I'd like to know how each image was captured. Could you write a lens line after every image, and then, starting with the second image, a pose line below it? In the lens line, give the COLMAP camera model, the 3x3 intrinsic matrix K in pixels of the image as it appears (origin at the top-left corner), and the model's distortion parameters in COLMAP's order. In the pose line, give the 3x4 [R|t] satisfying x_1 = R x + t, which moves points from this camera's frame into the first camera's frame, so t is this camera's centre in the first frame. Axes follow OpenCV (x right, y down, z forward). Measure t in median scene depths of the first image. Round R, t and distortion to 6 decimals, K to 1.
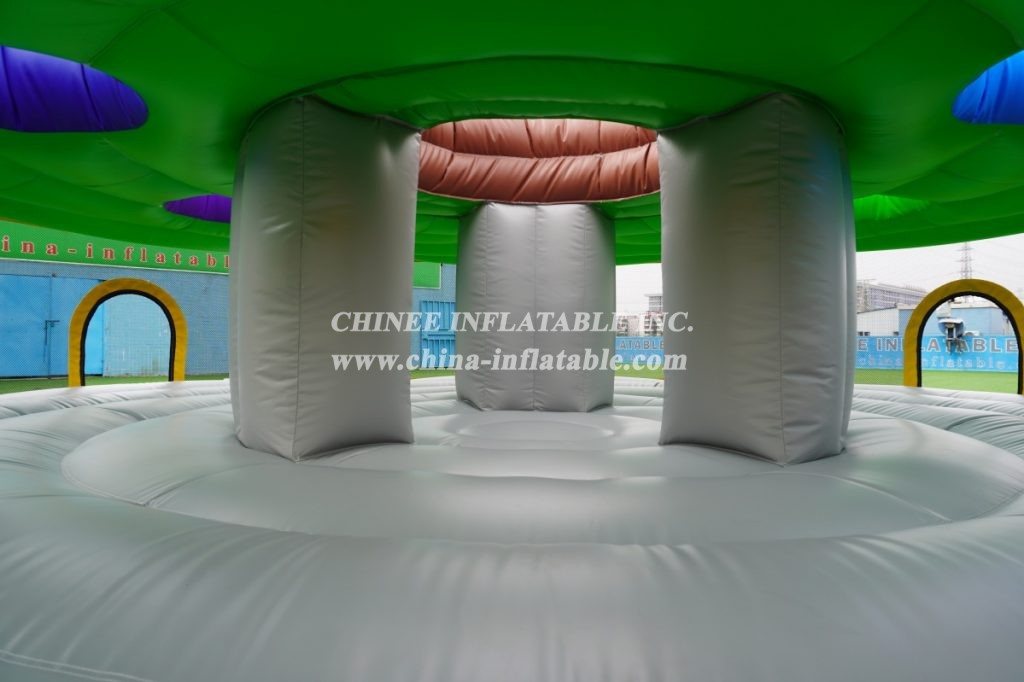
lens RADIAL K [[690.4, 0, 498.6], [0, 690.4, 339.9], [0, 0, 1]] dist [-0.027490, 0.002073]
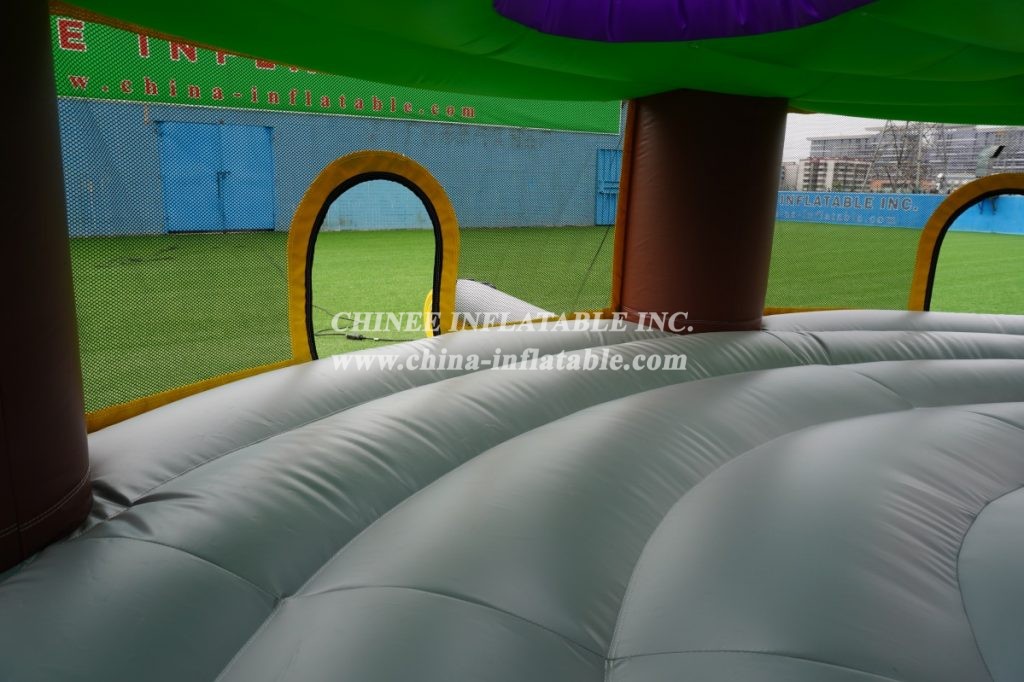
lens RADIAL K [[690.4, 0, 498.6], [0, 690.4, 339.9], [0, 0, 1]] dist [-0.027490, 0.002073]
pose [[0.979569, 0.056755, -0.192932, -0.070264], [-0.013058, 0.975278, 0.220597, -0.014045], [0.200683, -0.213571, 0.956093, 0.098204]]
